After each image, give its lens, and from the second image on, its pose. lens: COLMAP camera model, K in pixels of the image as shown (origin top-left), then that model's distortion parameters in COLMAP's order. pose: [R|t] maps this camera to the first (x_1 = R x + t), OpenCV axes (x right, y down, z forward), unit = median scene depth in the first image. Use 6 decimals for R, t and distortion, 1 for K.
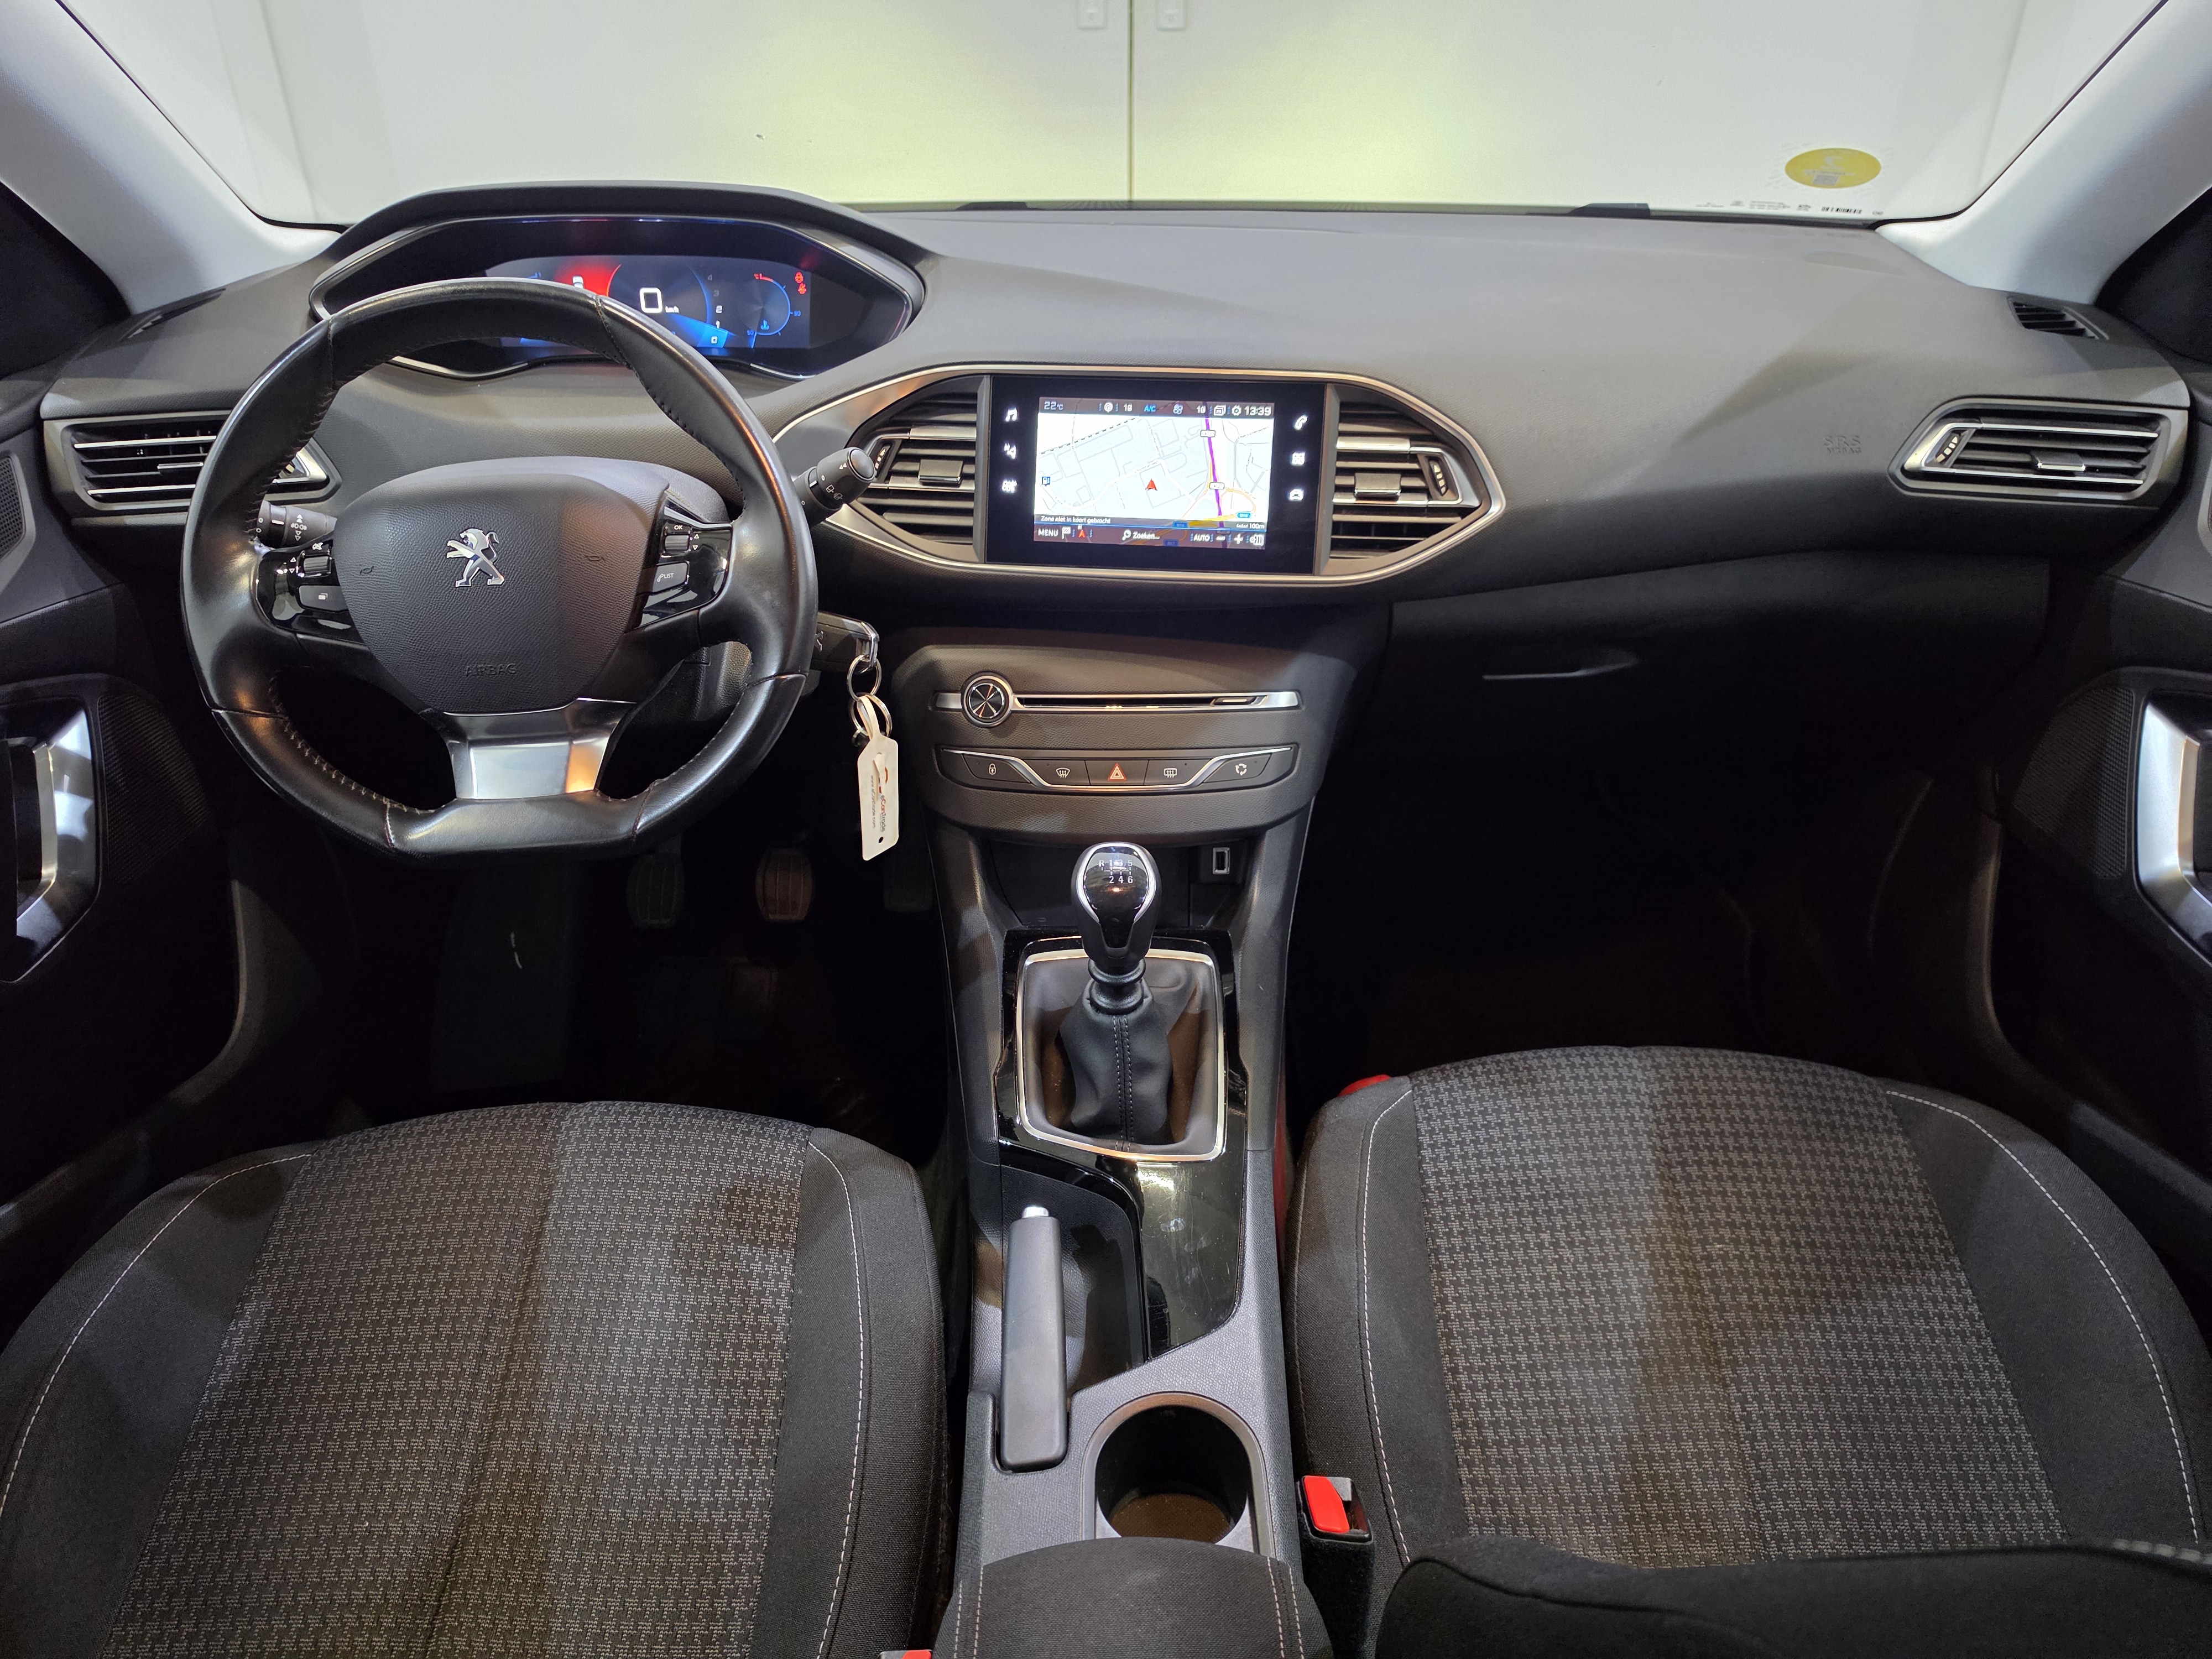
lens RADIAL K [[1622.6, 0, 1093.3], [0, 1622.6, 849.7], [0, 0, 1]] dist [0.128333, -0.237233]
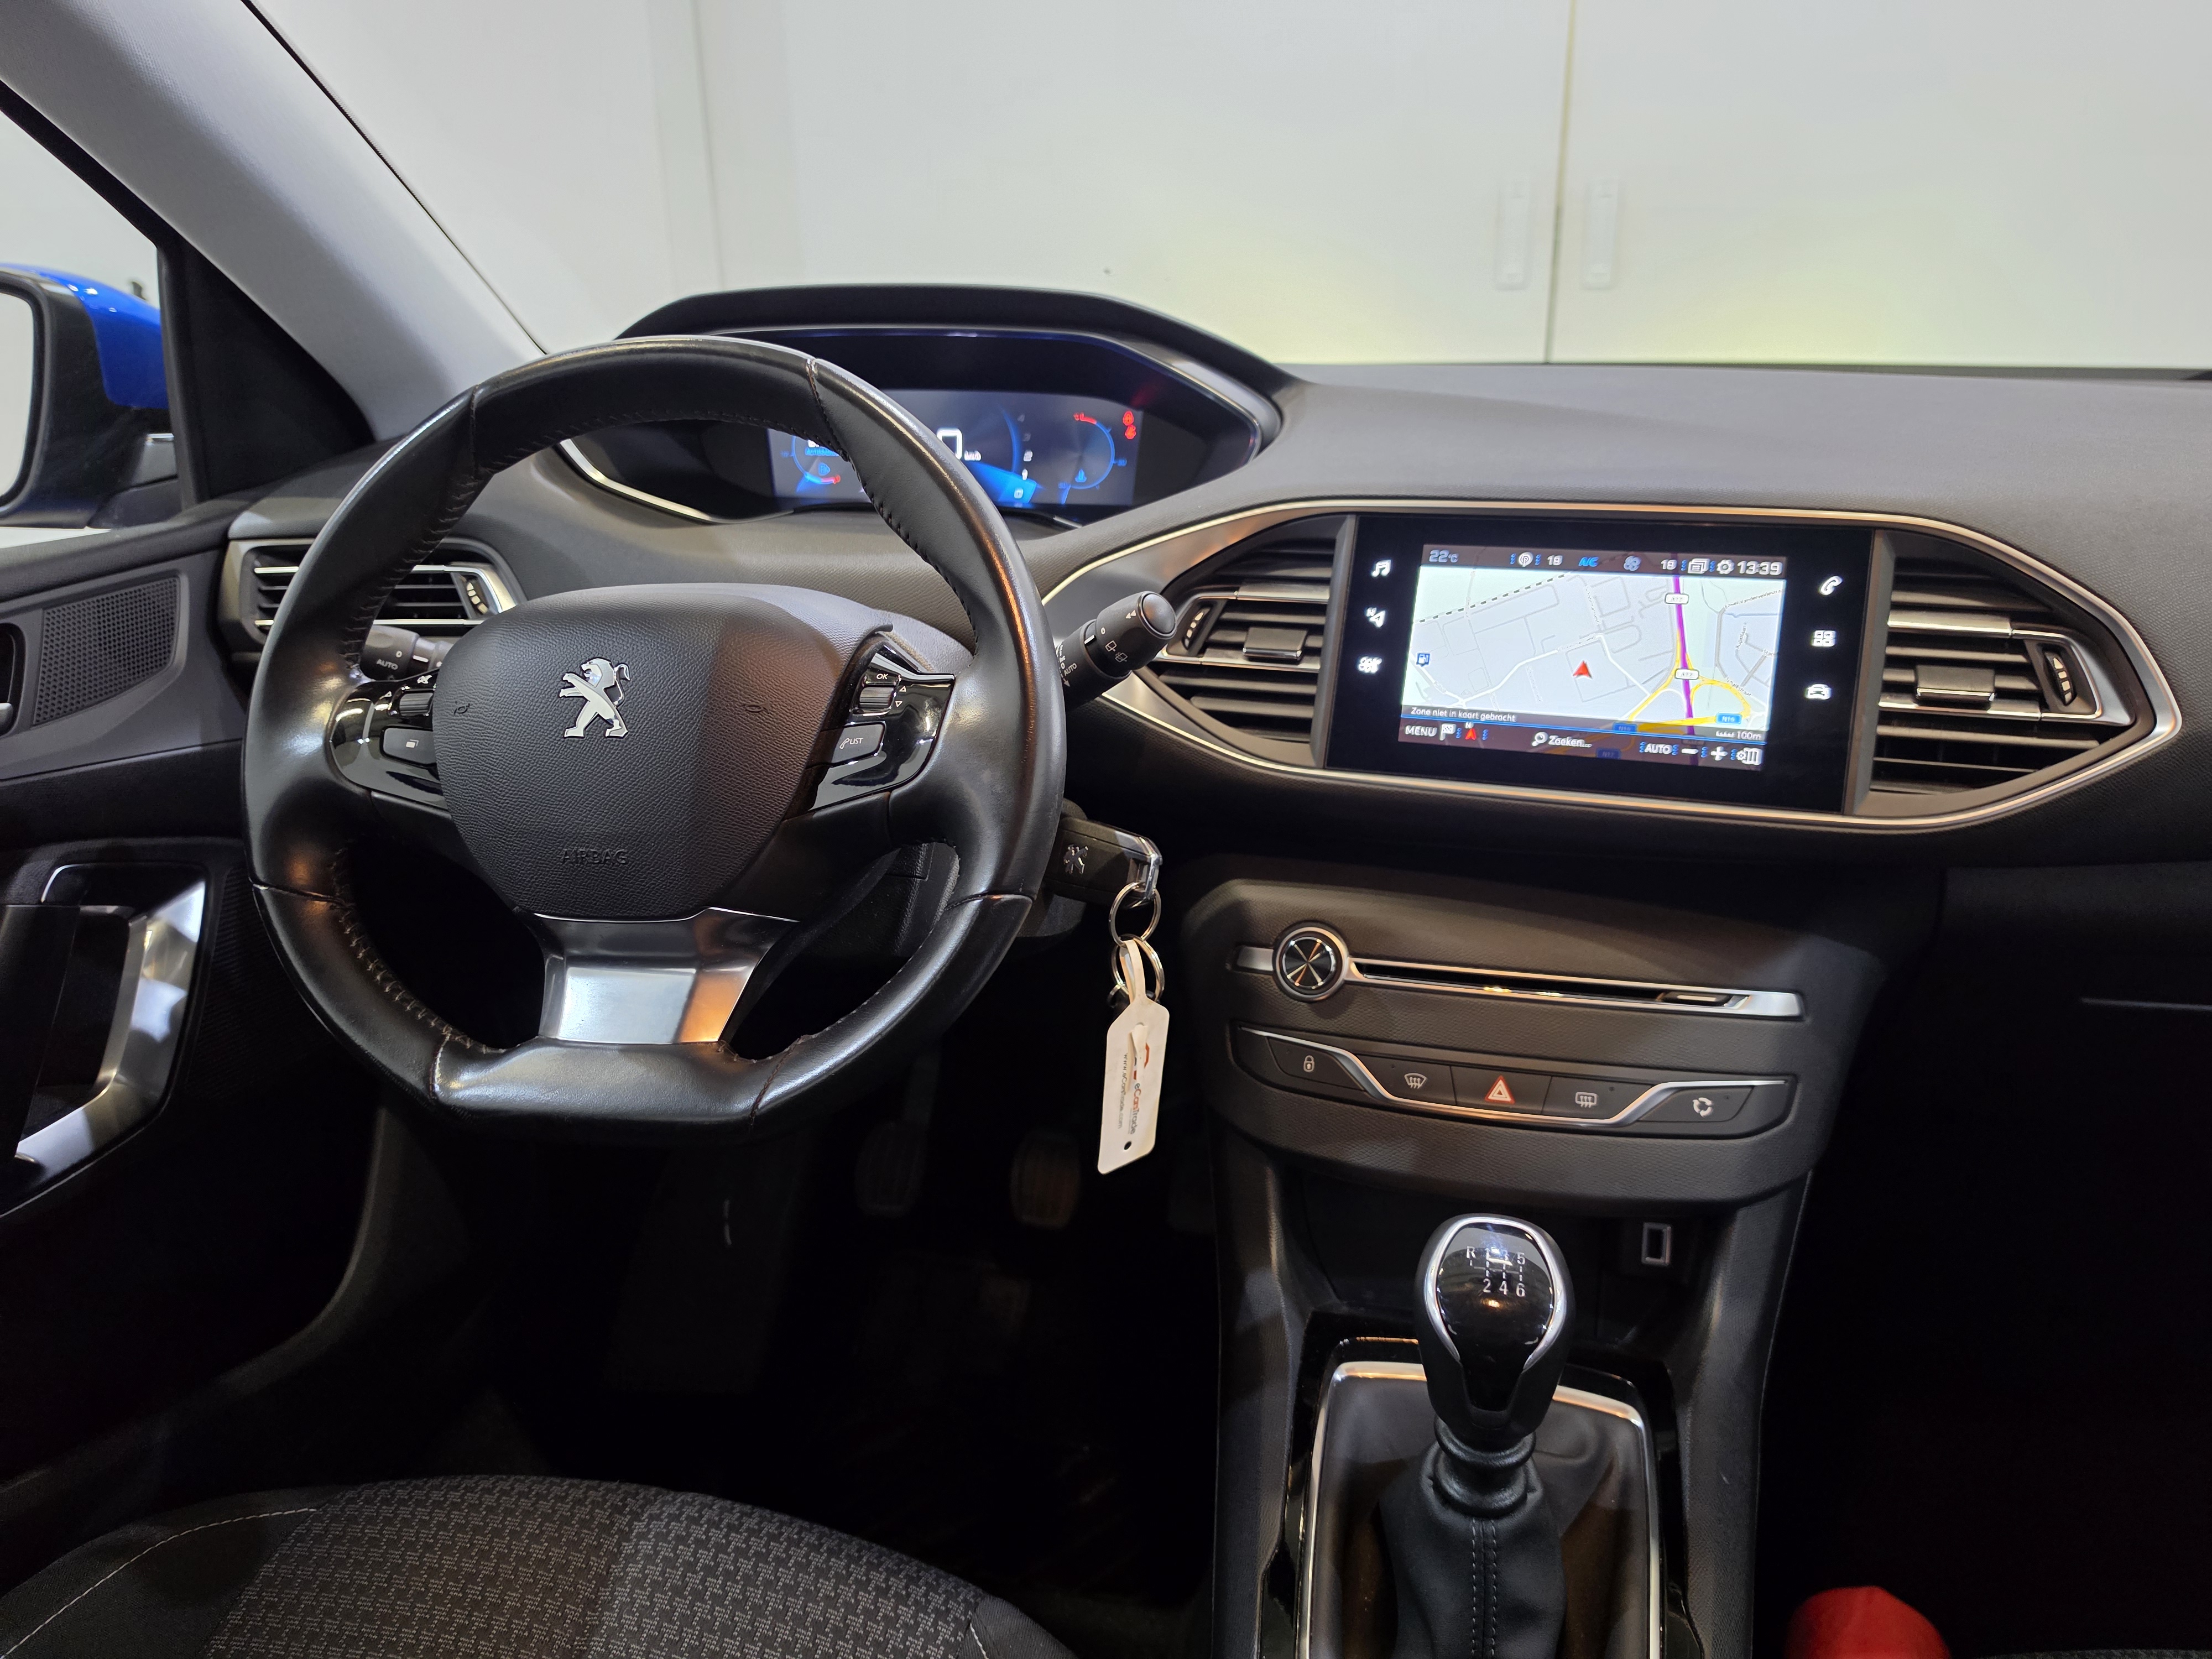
lens RADIAL K [[1622.6, 0, 1093.3], [0, 1622.6, 849.7], [0, 0, 1]] dist [0.128333, -0.237233]
pose [[0.972284, 0.072835, -0.222170, -0.005367], [-0.108304, 0.982446, -0.151891, -0.025213], [0.207207, 0.171743, 0.963104, 0.320528]]
